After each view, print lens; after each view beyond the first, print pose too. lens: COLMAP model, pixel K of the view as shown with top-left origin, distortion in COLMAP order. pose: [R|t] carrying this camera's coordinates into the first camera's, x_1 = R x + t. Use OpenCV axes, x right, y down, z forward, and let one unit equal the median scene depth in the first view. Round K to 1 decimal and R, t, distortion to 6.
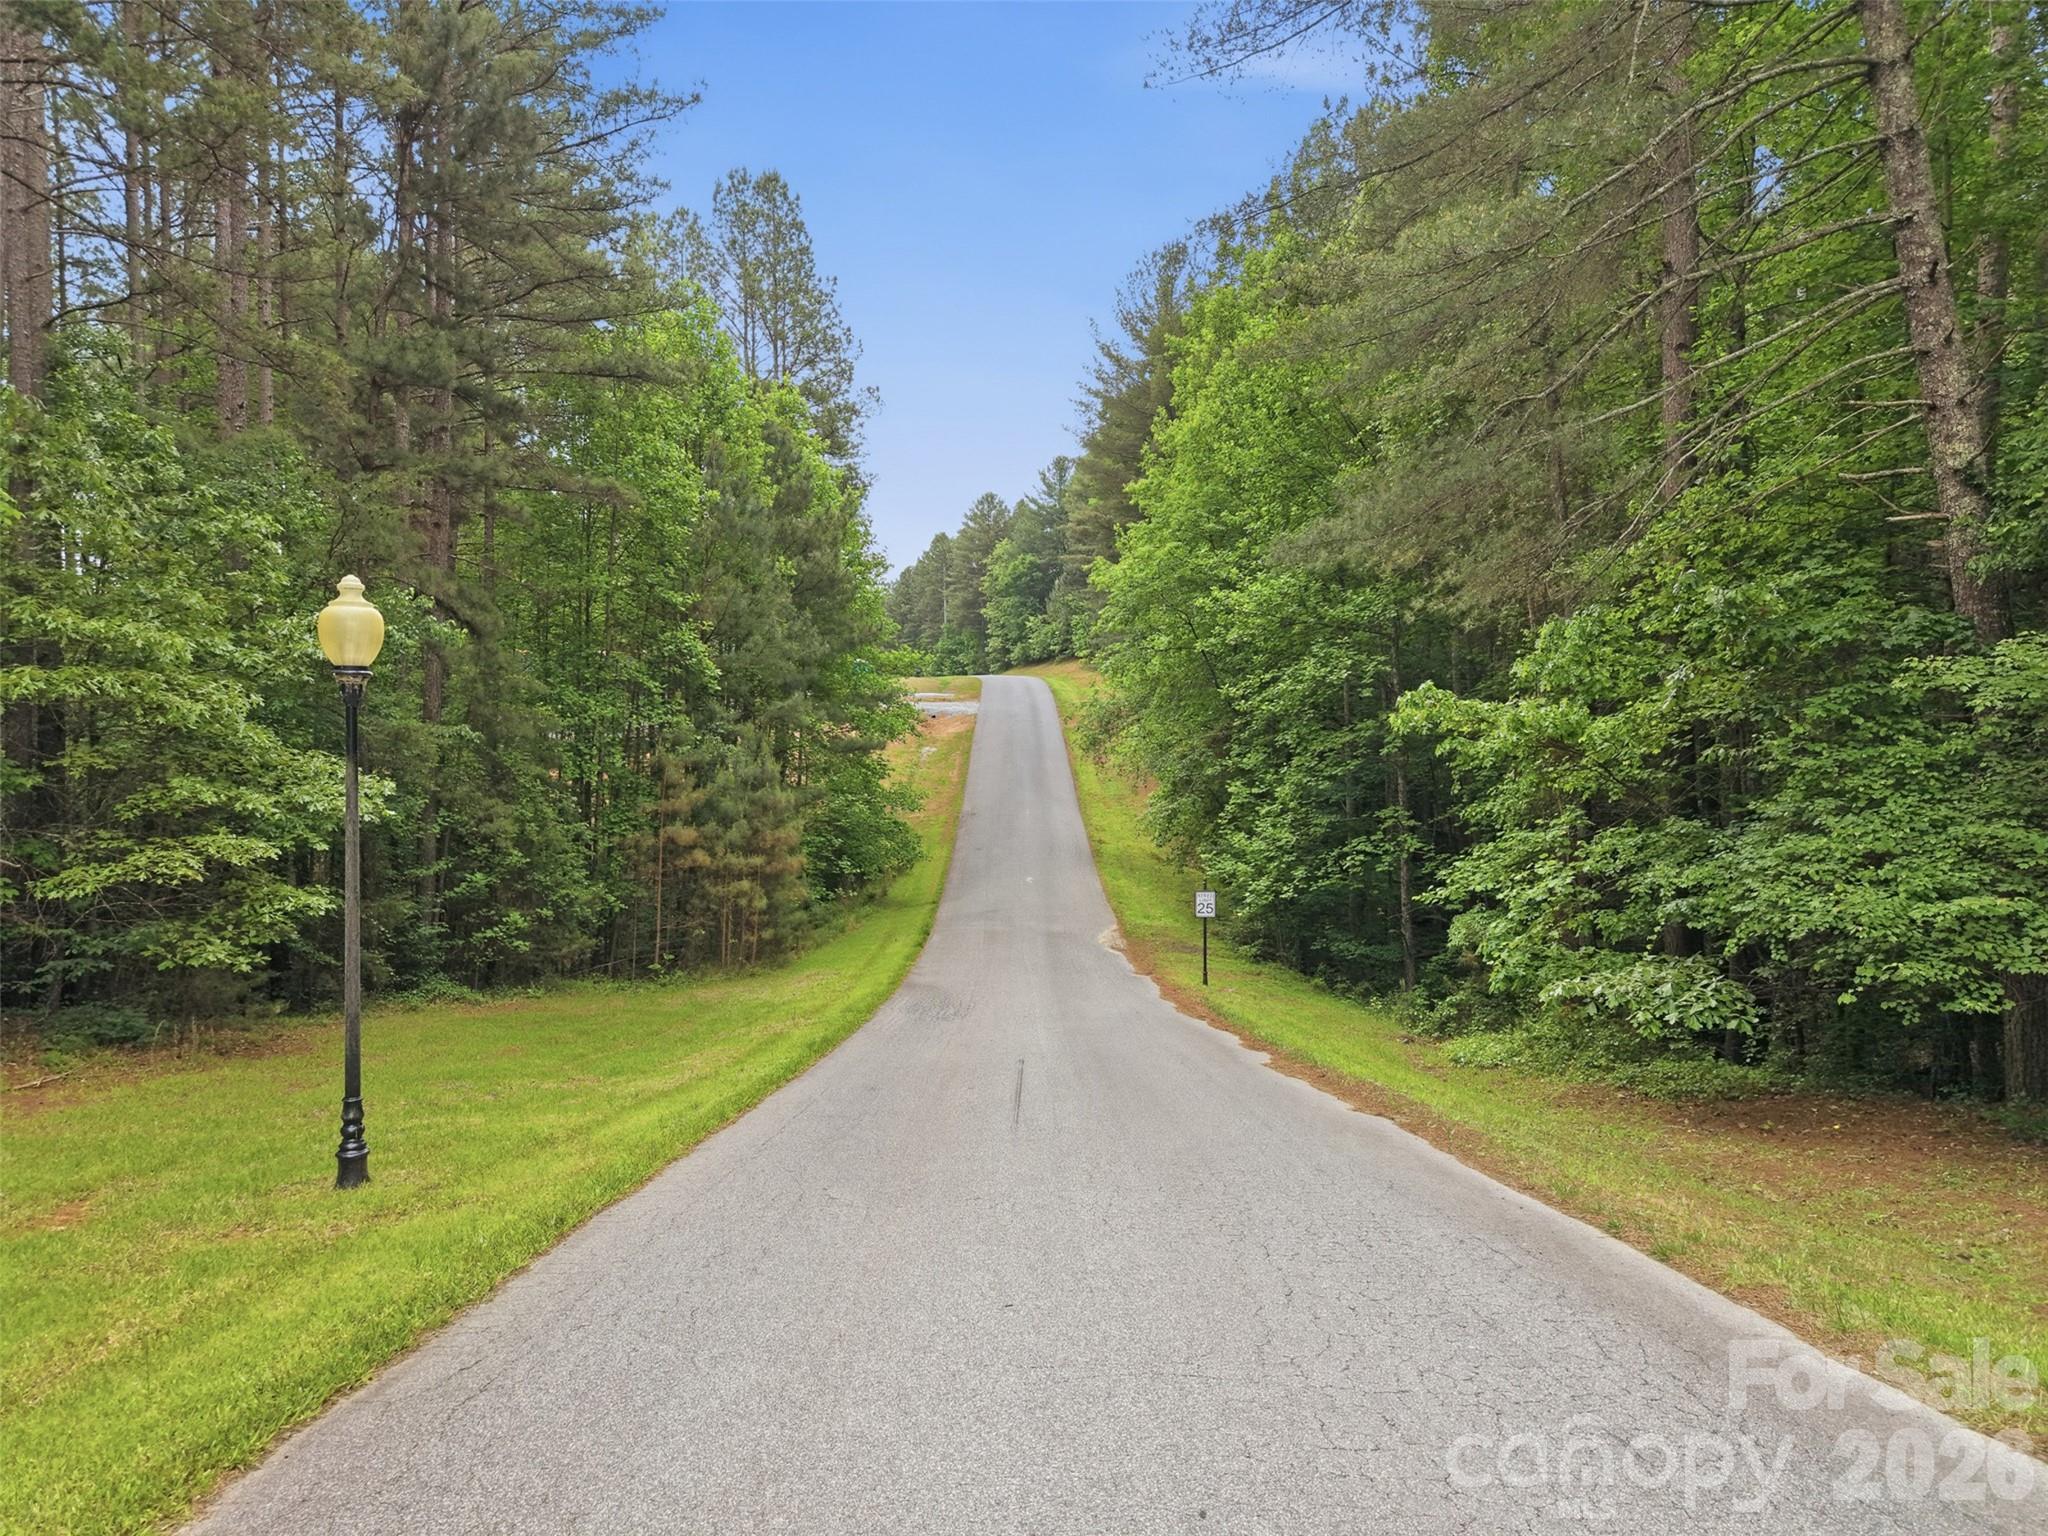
lens RADIAL K [[1411.8, 0, 1030.4], [0, 1411.8, 762.2], [0, 0, 1]] dist [0.108639, -0.082186]
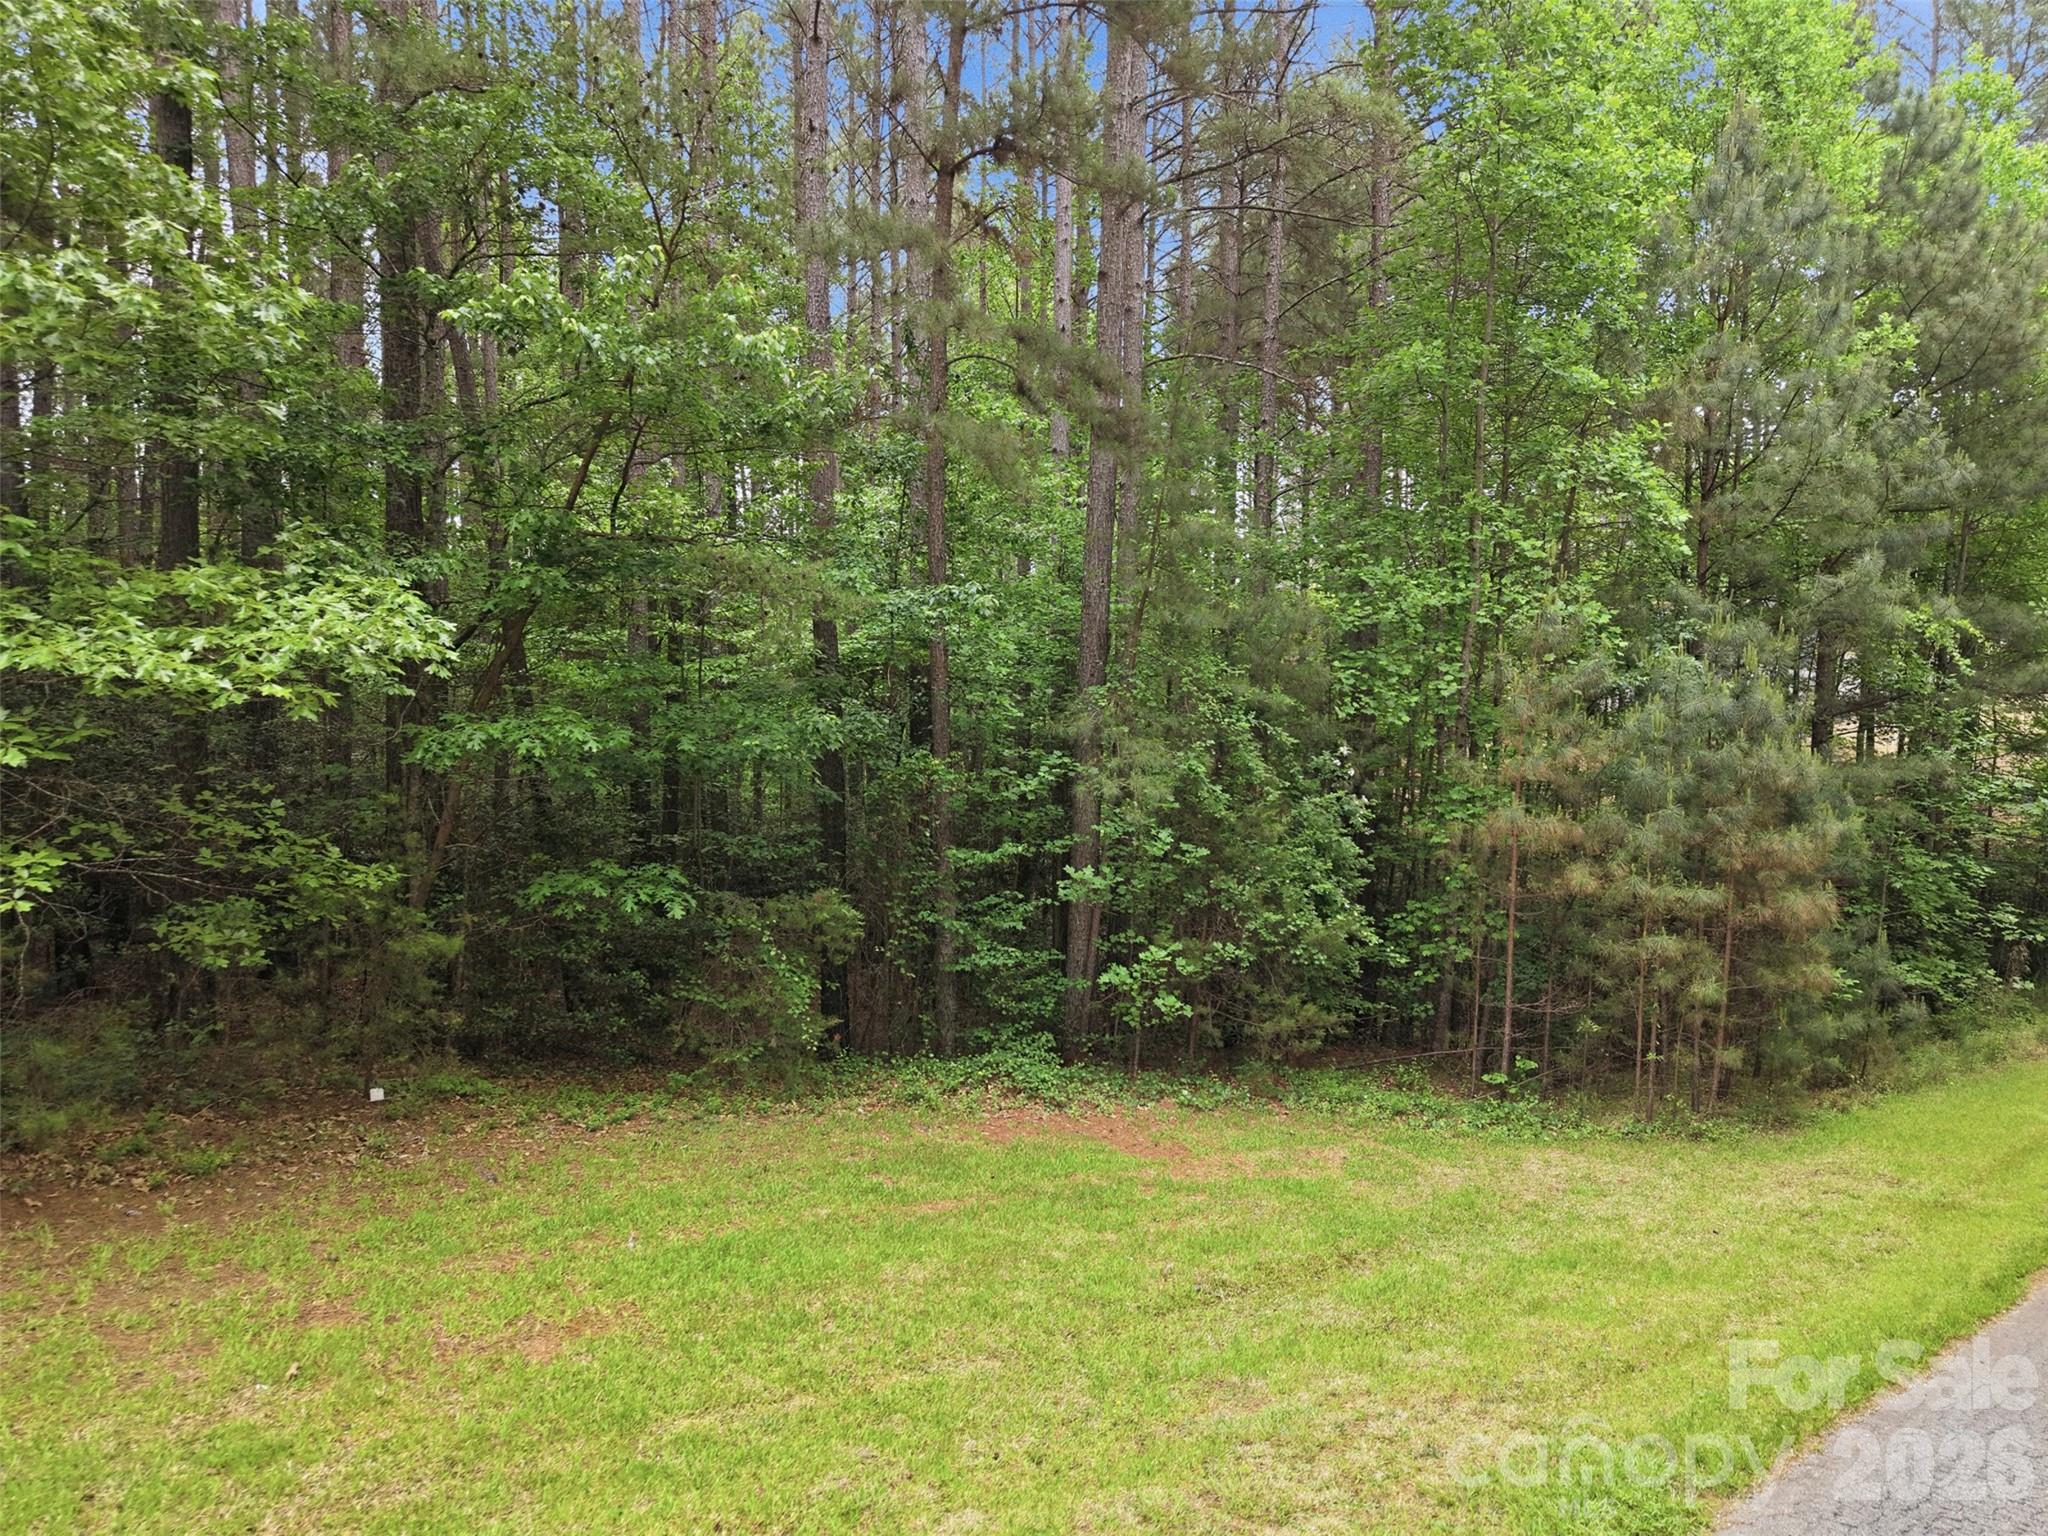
lens RADIAL K [[1411.8, 0, 1030.4], [0, 1411.8, 762.2], [0, 0, 1]] dist [0.108639, -0.082186]
pose [[0.705393, 0.029821, -0.708189, -0.015069], [-0.016947, 0.999539, 0.025210, 0.017122], [0.708614, -0.005781, 0.705573, 0.504639]]
